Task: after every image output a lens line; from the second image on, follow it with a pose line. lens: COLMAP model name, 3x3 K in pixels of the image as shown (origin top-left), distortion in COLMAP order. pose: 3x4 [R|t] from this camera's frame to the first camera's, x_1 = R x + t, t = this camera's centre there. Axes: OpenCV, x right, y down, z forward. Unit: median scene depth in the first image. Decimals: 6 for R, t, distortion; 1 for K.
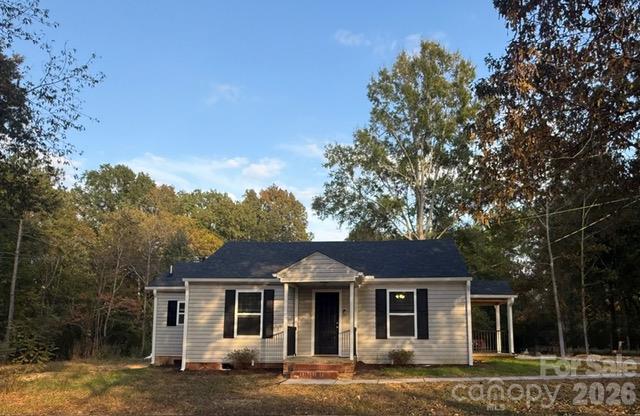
lens RADIAL K [[480.7, 0, 347.6], [0, 480.7, 266.0], [0, 0, 1]] dist [0.004927, 0.000520]
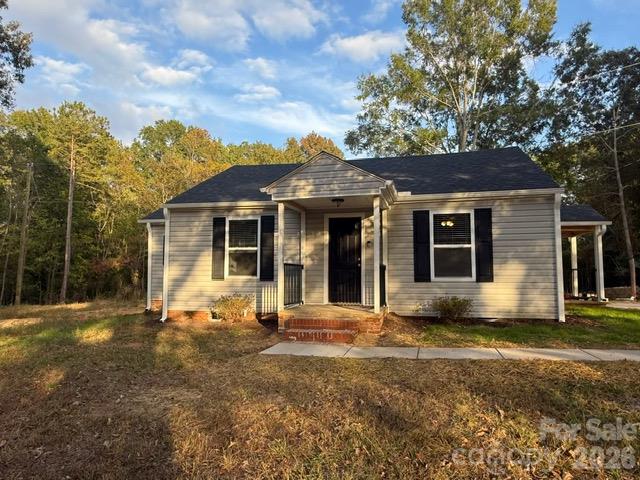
lens RADIAL K [[430.6, 0, 320.0], [0, 430.6, 240.0], [0, 0, 1]] dist [-0.005135, 0.001139]
pose [[0.987550, -0.014144, -0.156667, 0.008304], [0.023693, 0.997962, 0.059251, 0.018970], [0.155510, -0.062225, 0.985873, 0.135363]]
